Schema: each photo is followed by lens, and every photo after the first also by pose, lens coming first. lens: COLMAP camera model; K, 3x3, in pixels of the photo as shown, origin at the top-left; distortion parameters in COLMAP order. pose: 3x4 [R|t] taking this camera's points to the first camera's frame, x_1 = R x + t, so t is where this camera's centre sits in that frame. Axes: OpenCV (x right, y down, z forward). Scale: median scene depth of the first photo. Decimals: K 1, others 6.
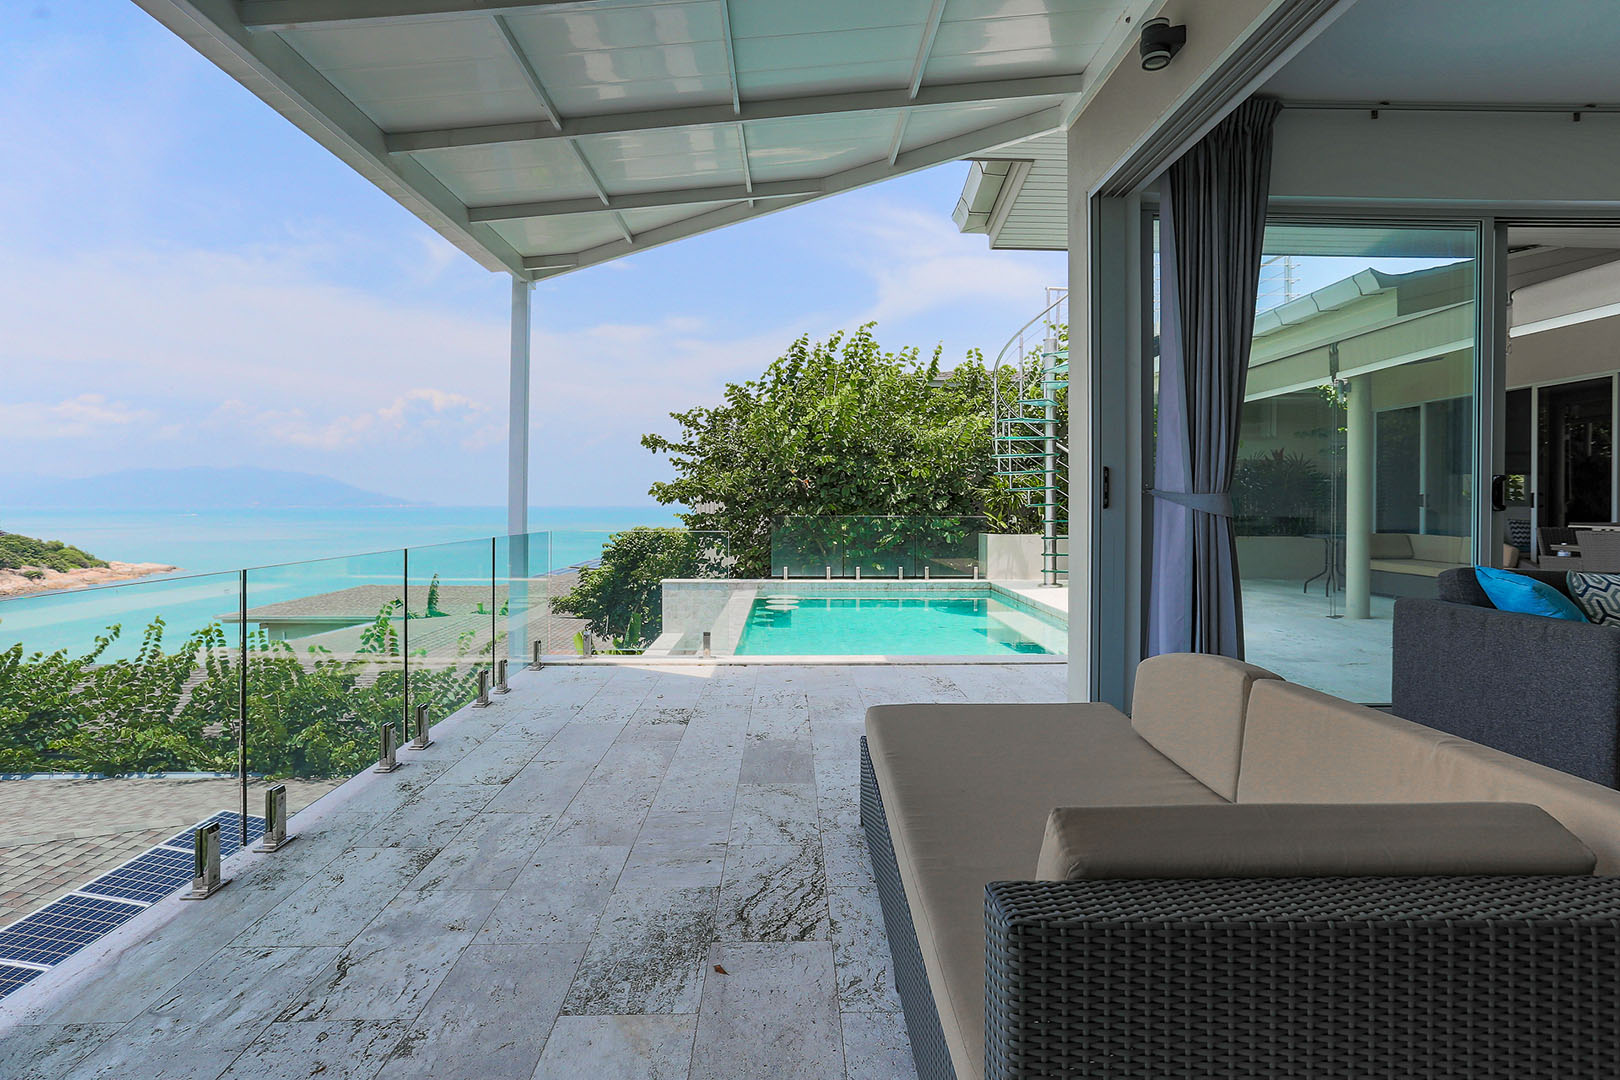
lens RADIAL K [[845.2, 0, 806.6], [0, 845.2, 506.0], [0, 0, 1]] dist [-0.044392, 0.027557]
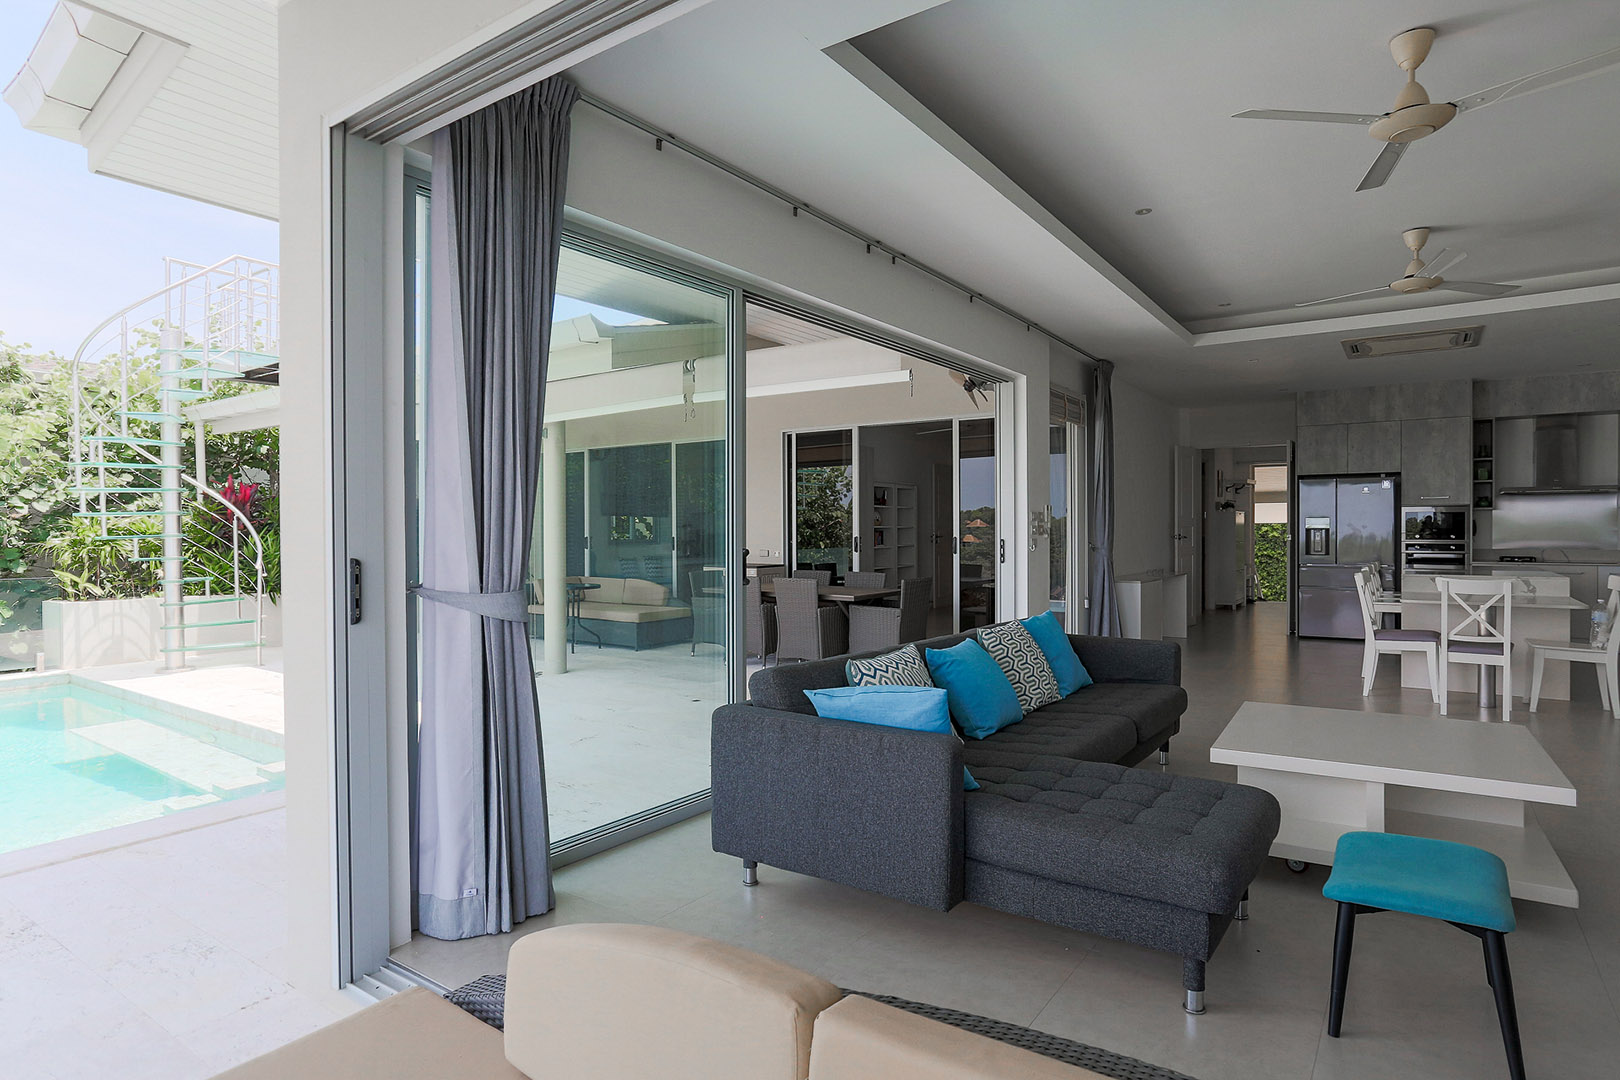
lens RADIAL K [[893.3, 0, 808.3], [0, 893.3, 542.1], [0, 0, 1]] dist [-0.042571, 0.023069]
pose [[0.594516, -0.019135, 0.803856, 0.006638], [0.009747, 0.999815, 0.016591, -0.023323], [-0.804025, -0.002029, 0.594592, 0.111133]]
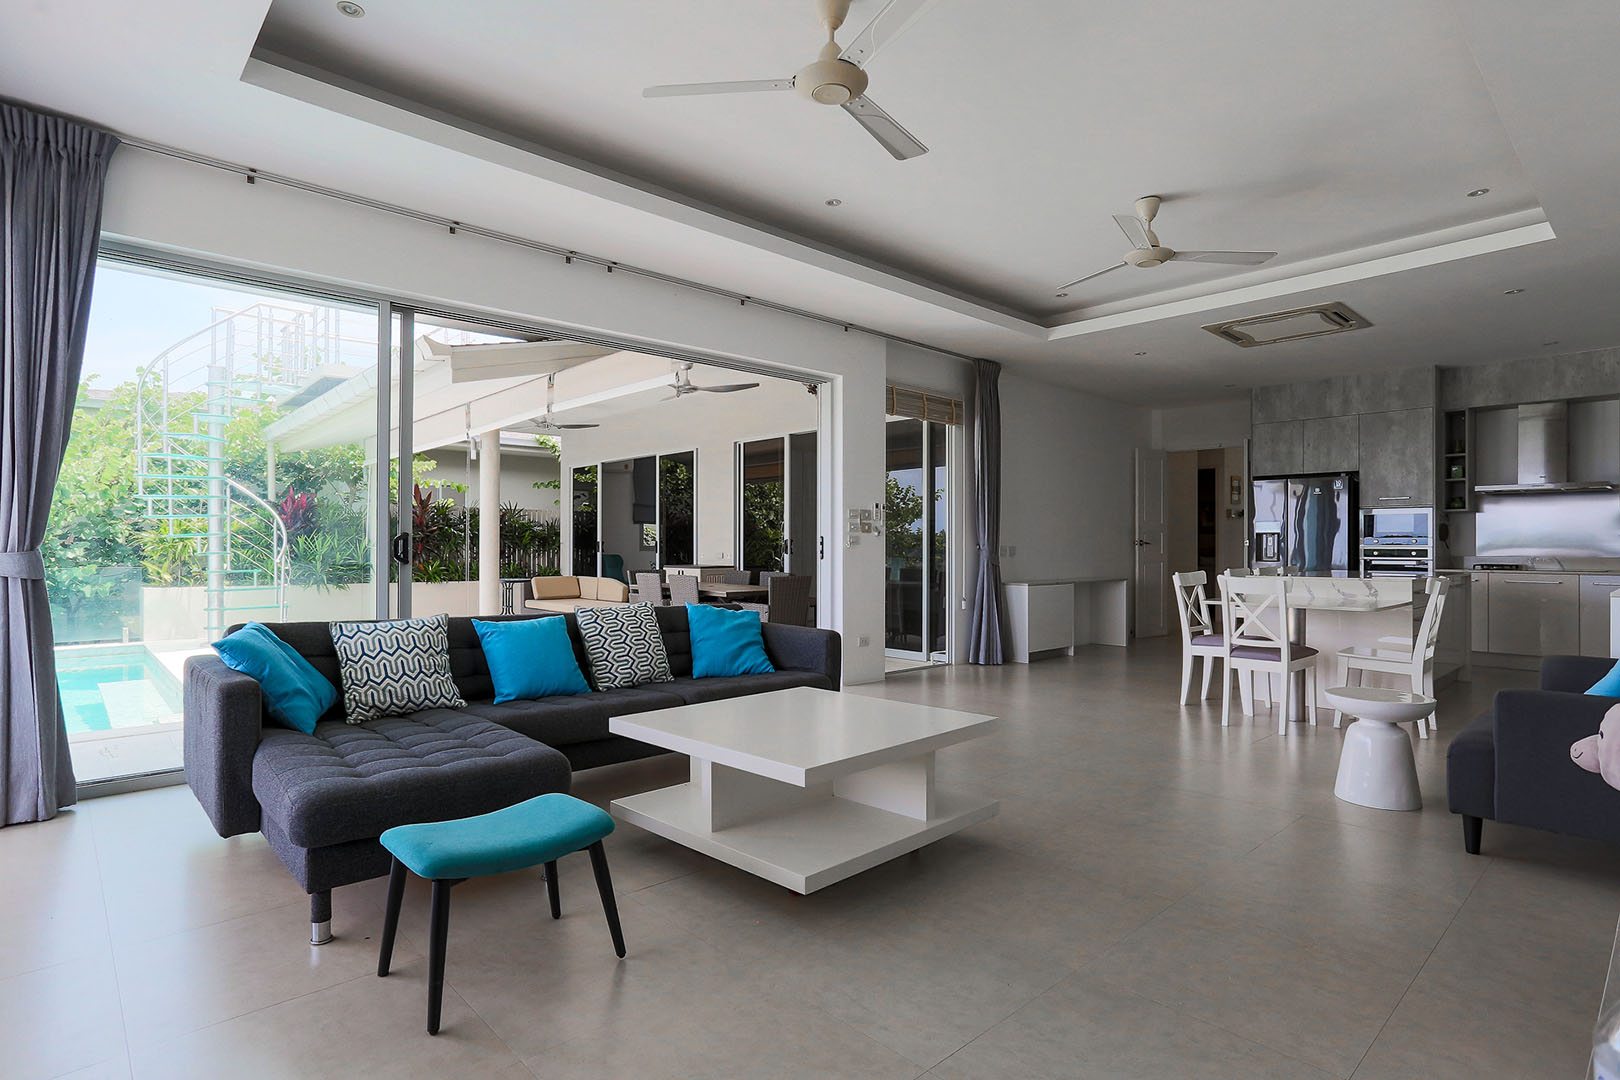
lens RADIAL K [[845.2, 0, 806.2], [0, 845.2, 549.6], [0, 0, 1]] dist [-0.044392, 0.027557]
pose [[0.749100, -0.005666, 0.662433, 0.179338], [0.003739, 0.999984, 0.004326, -0.006572], [-0.662446, -0.000763, 0.749109, -0.073335]]
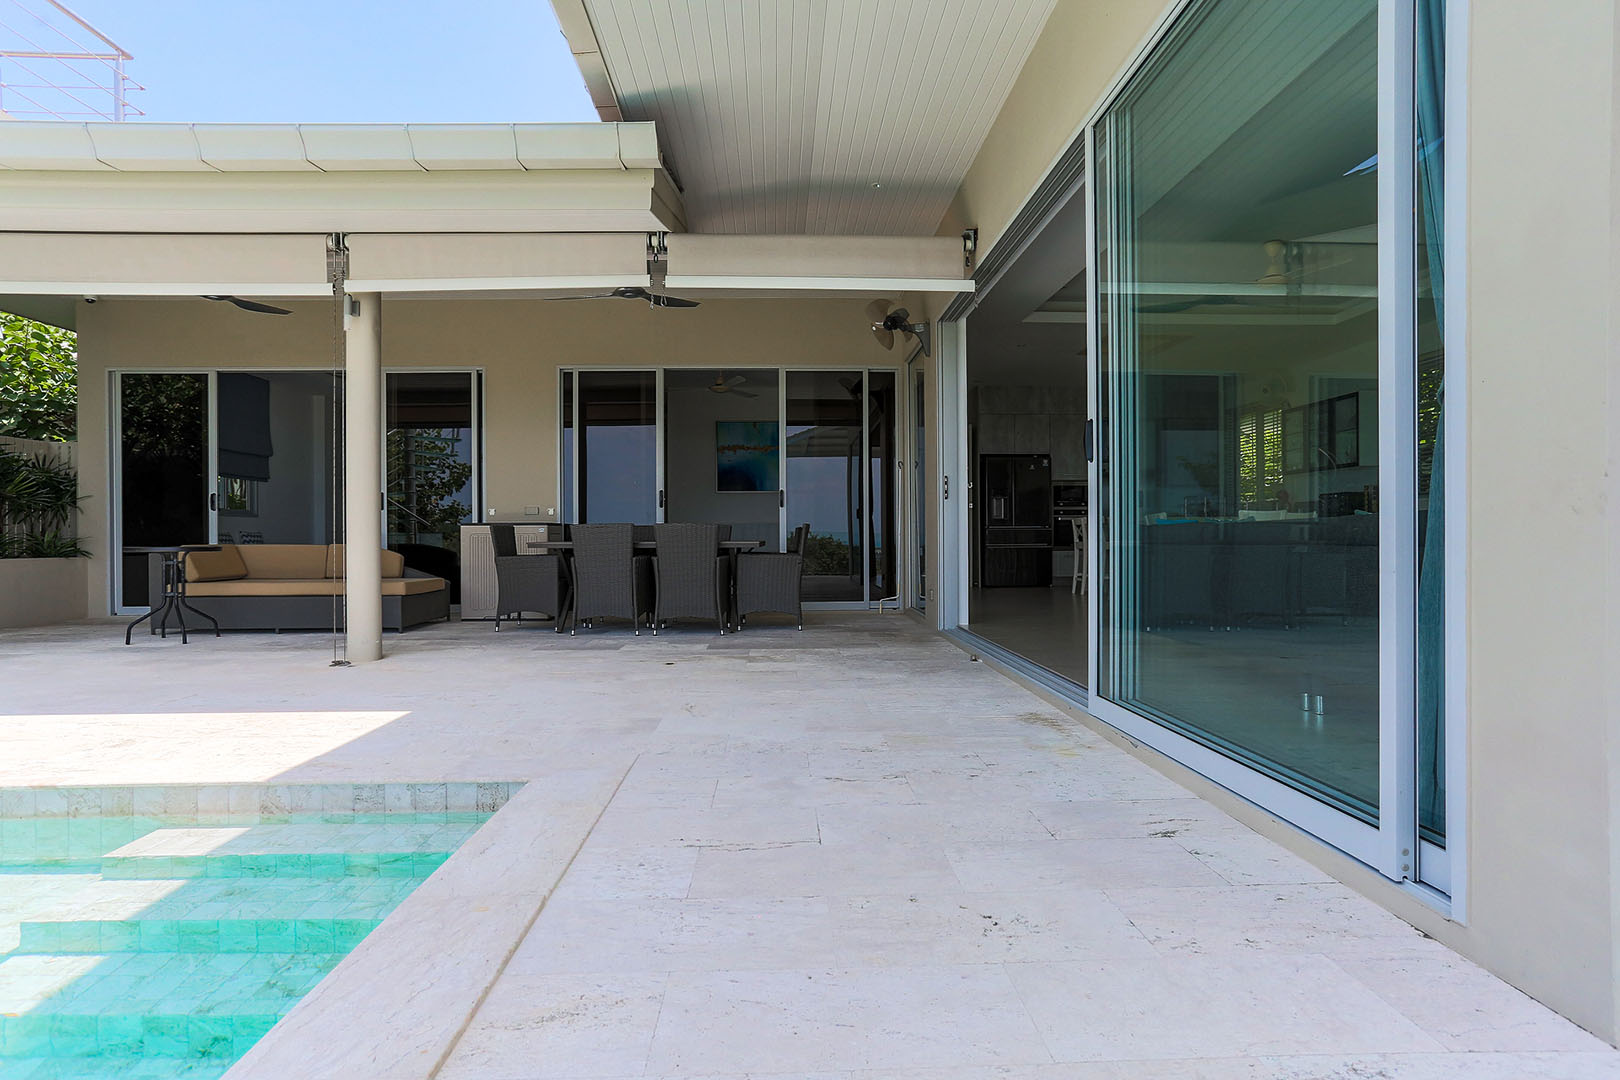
lens RADIAL K [[845.2, 0, 816.6], [0, 845.2, 537.4], [0, 0, 1]] dist [-0.044392, 0.027557]
pose [[-0.029283, 0.000356, 0.999571, -0.005409], [0.010814, 0.999942, -0.000039, 0.029050], [-0.999513, 0.010809, -0.029285, 0.482272]]
